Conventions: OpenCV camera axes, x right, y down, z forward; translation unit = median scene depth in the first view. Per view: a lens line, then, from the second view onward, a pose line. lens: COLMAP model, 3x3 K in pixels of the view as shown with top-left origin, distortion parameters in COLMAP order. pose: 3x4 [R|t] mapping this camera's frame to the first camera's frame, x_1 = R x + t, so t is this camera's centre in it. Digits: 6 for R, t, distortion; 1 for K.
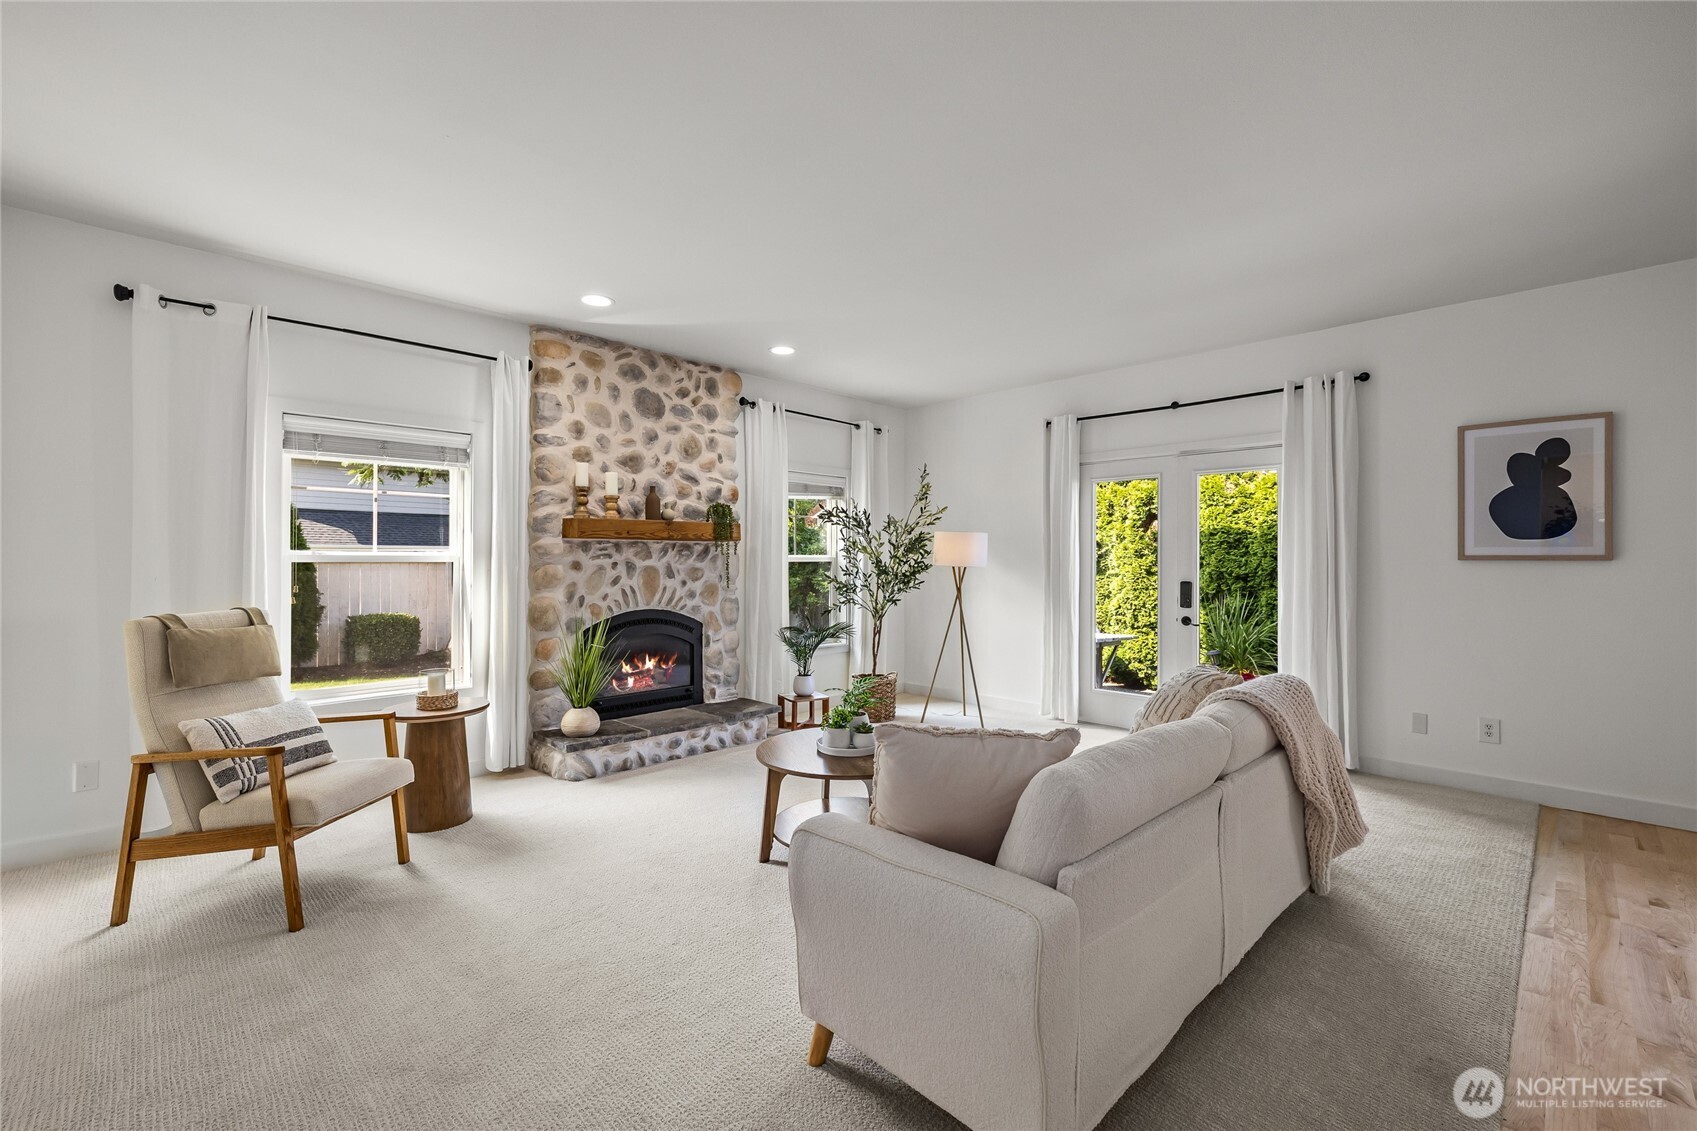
lens RADIAL K [[733.5, 0, 855.2], [0, 733.5, 563.3], [0, 0, 1]] dist [-0.000588, -0.000149]
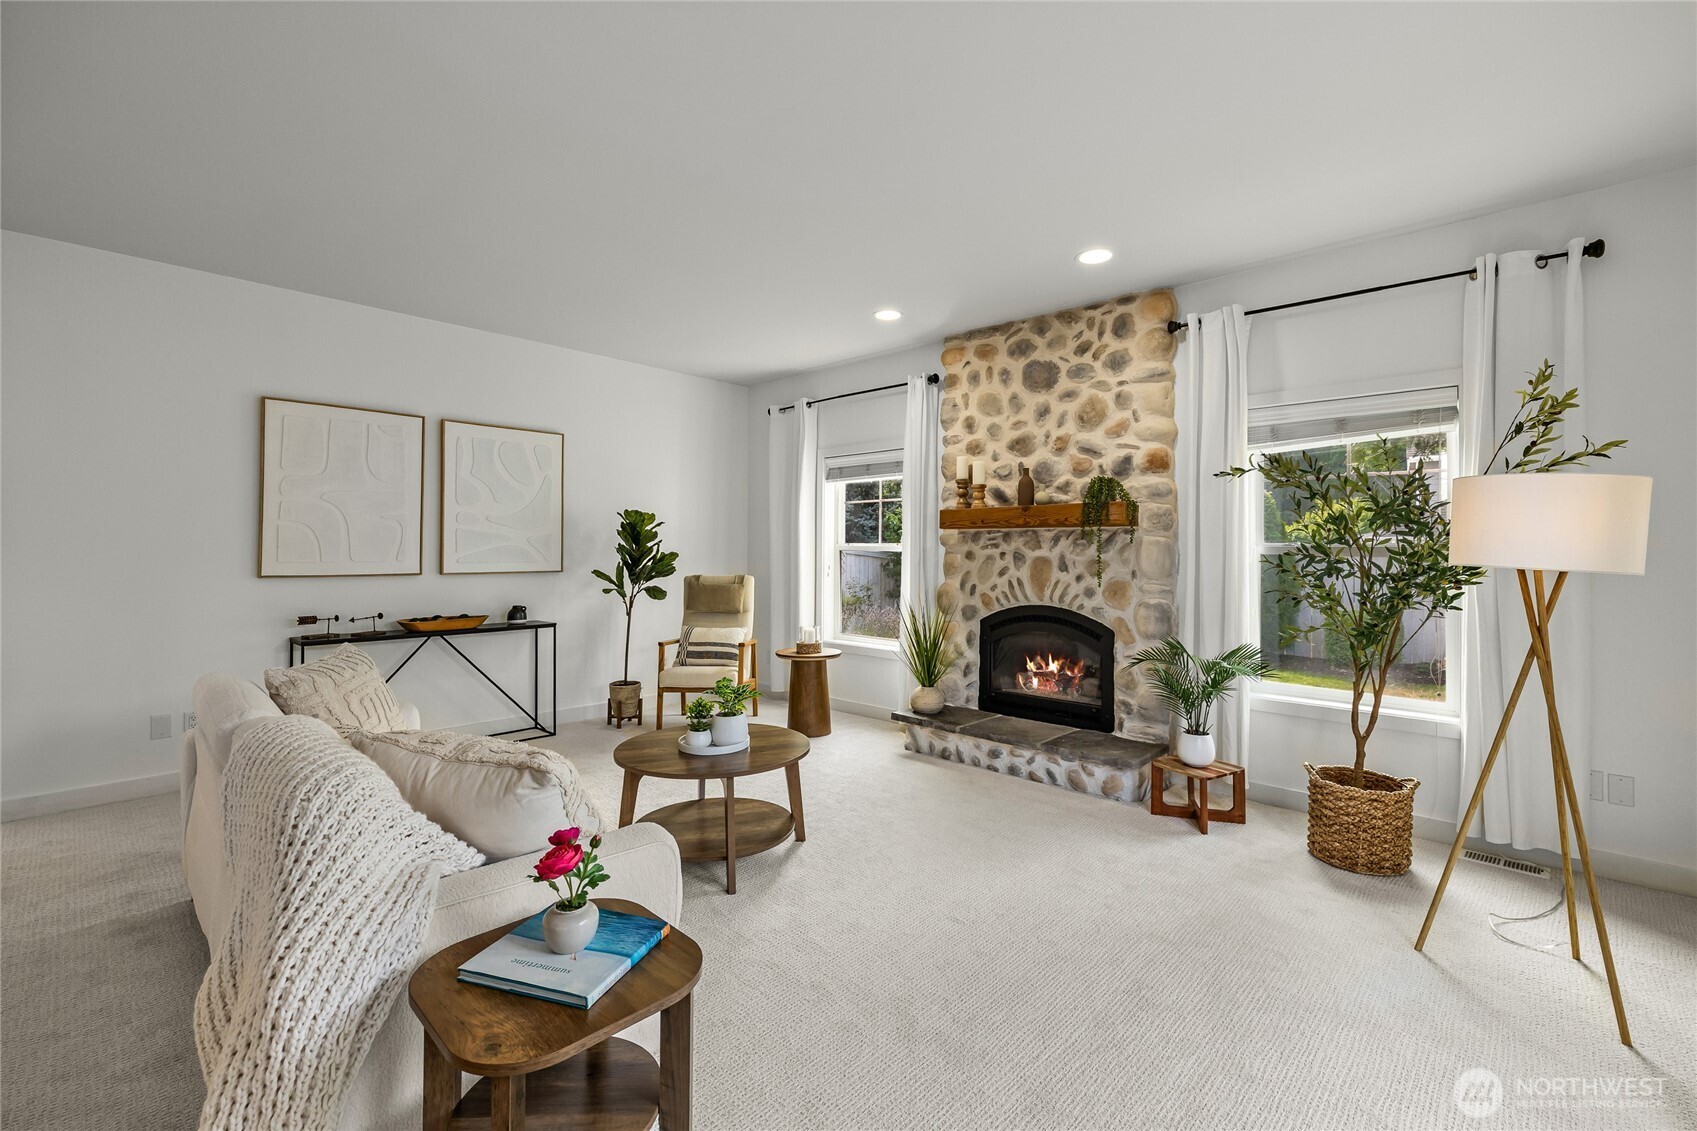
lens RADIAL K [[733.5, 0, 865.7], [0, 733.5, 548.6], [0, 0, 1]] dist [-0.000588, -0.000149]
pose [[0.029574, 0.003708, -0.999556, 0.617366], [-0.004114, 0.999985, 0.003588, -0.008733], [0.999554, 0.004007, 0.029589, 0.770390]]
